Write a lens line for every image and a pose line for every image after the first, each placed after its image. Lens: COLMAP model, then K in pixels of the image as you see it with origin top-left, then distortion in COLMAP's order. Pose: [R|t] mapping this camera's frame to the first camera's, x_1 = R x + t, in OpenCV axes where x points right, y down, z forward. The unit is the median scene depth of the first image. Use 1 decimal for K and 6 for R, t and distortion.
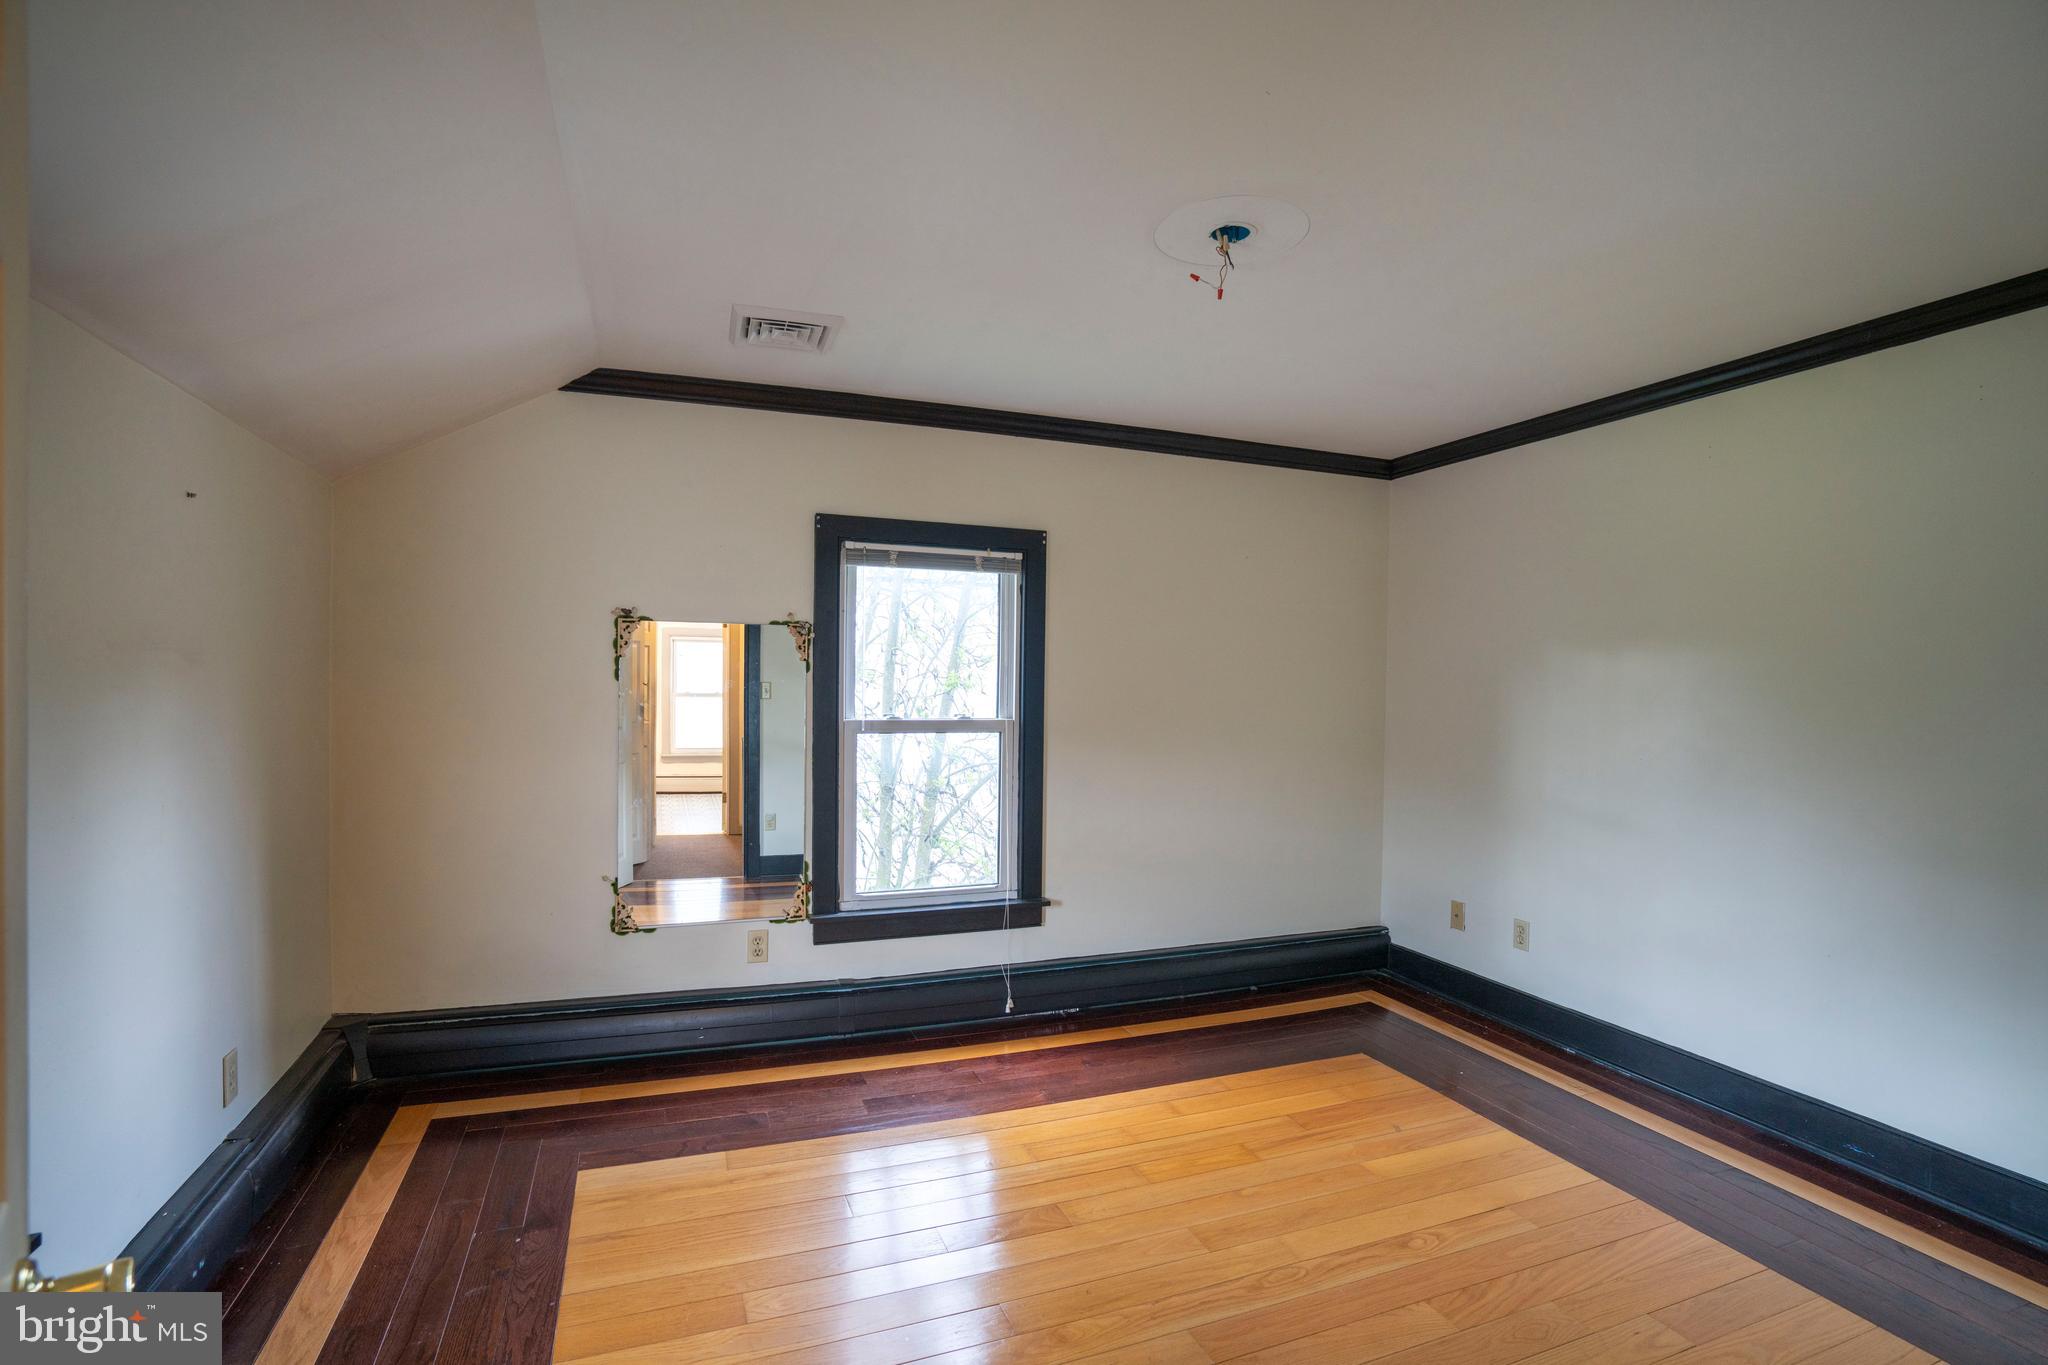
lens RADIAL K [[946.4, 0, 1018.9], [0, 946.4, 687.6], [0, 0, 1]] dist [-0.063247, 0.026788]
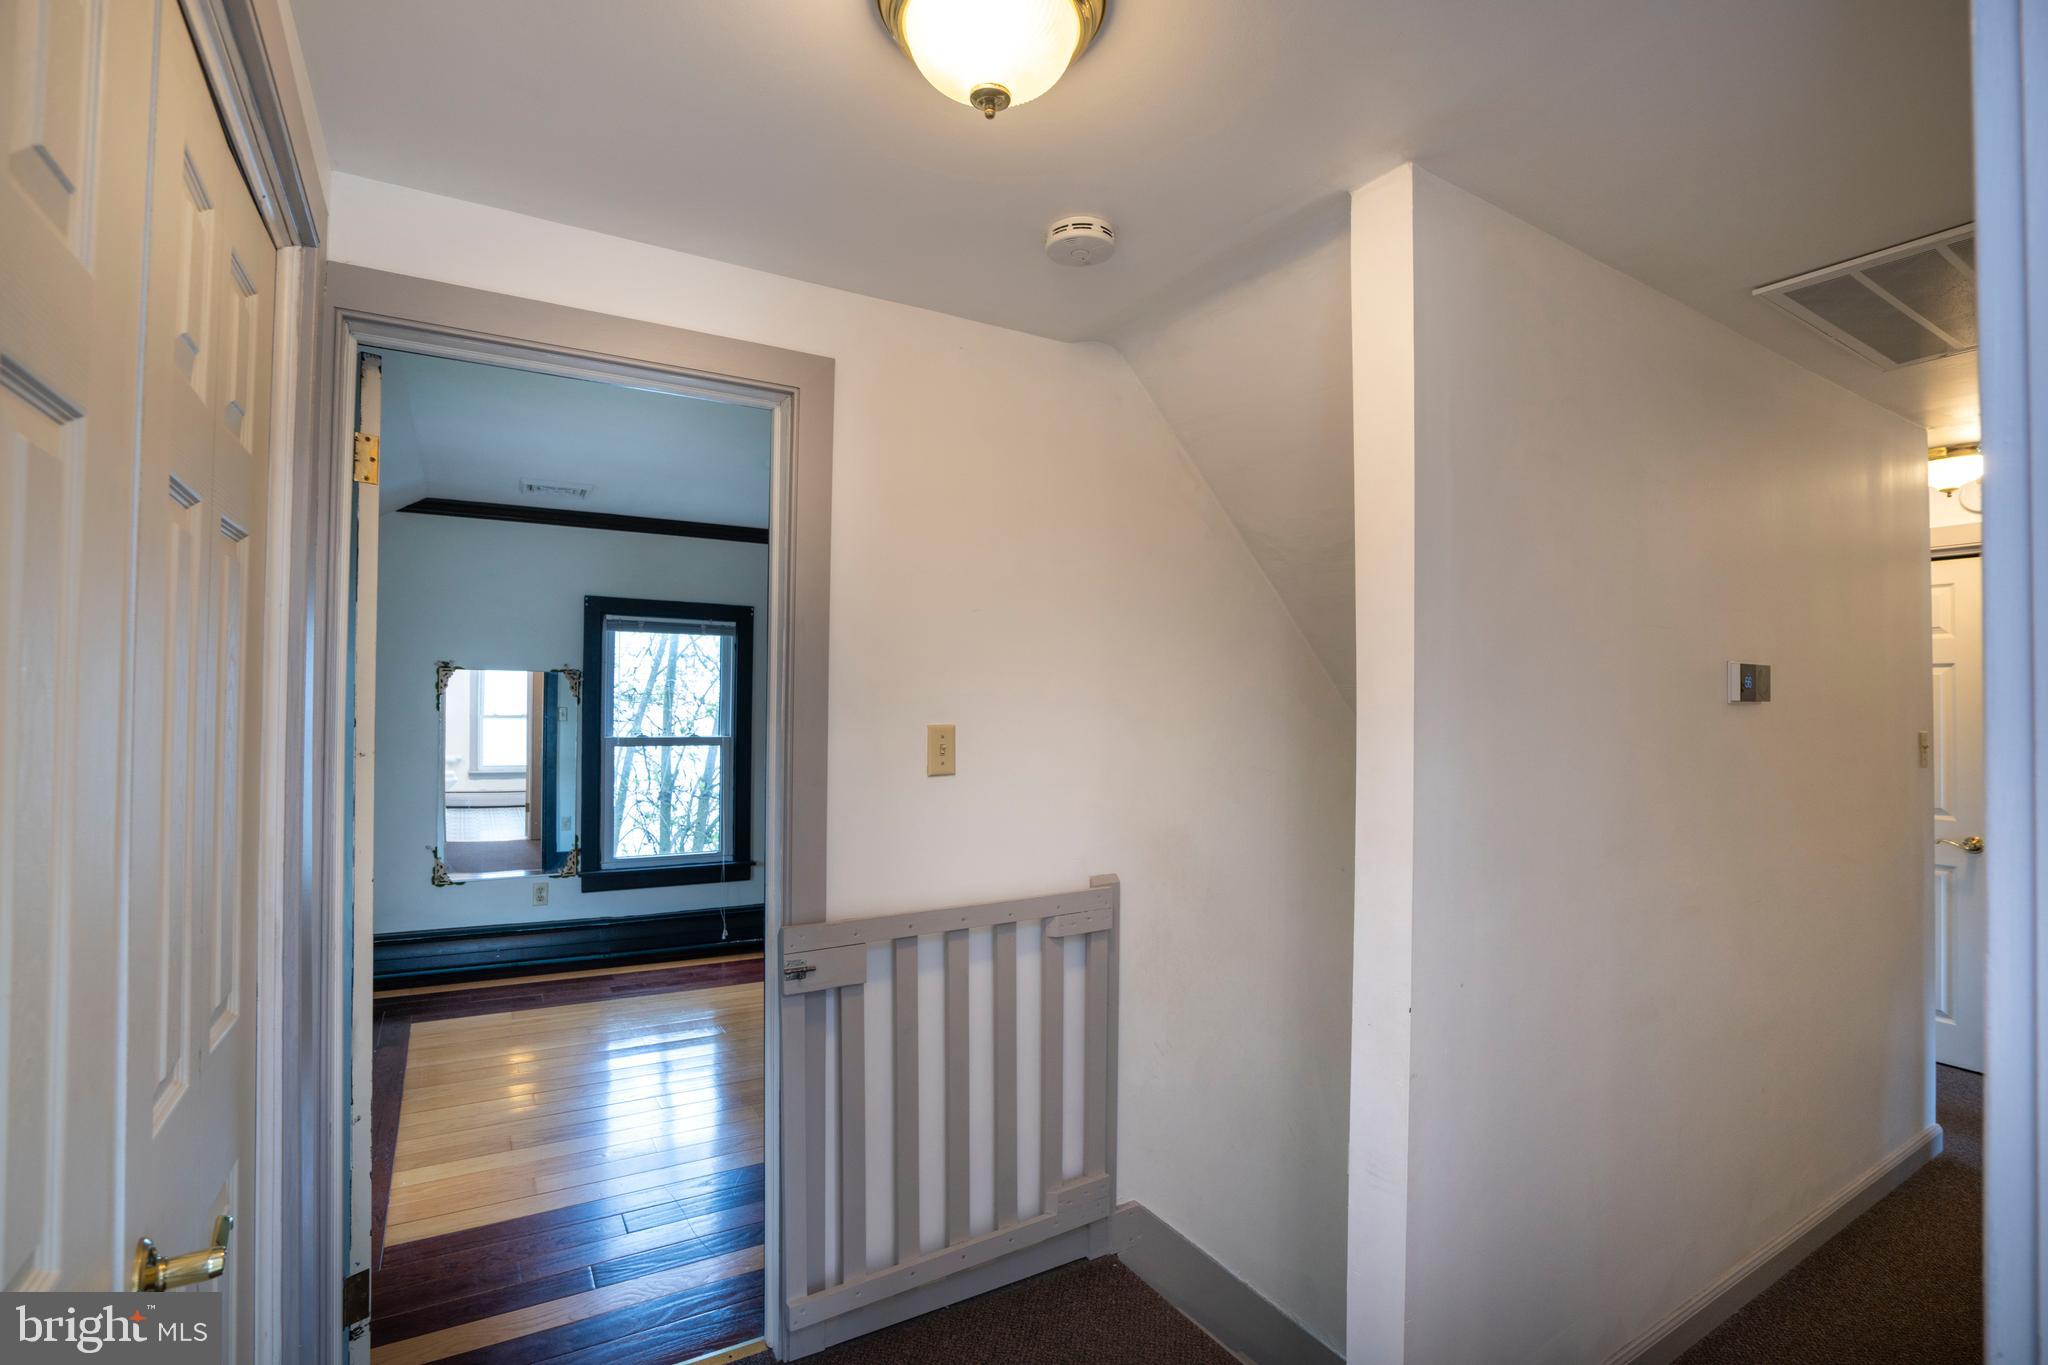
lens RADIAL K [[946.4, 0, 1018.9], [0, 946.4, 687.6], [0, 0, 1]] dist [-0.063247, 0.026788]
pose [[0.985412, 0.002733, 0.170161, 0.197976], [0.000529, 0.999817, -0.019122, -0.014498], [-0.170182, 0.018933, 0.985231, -0.528454]]
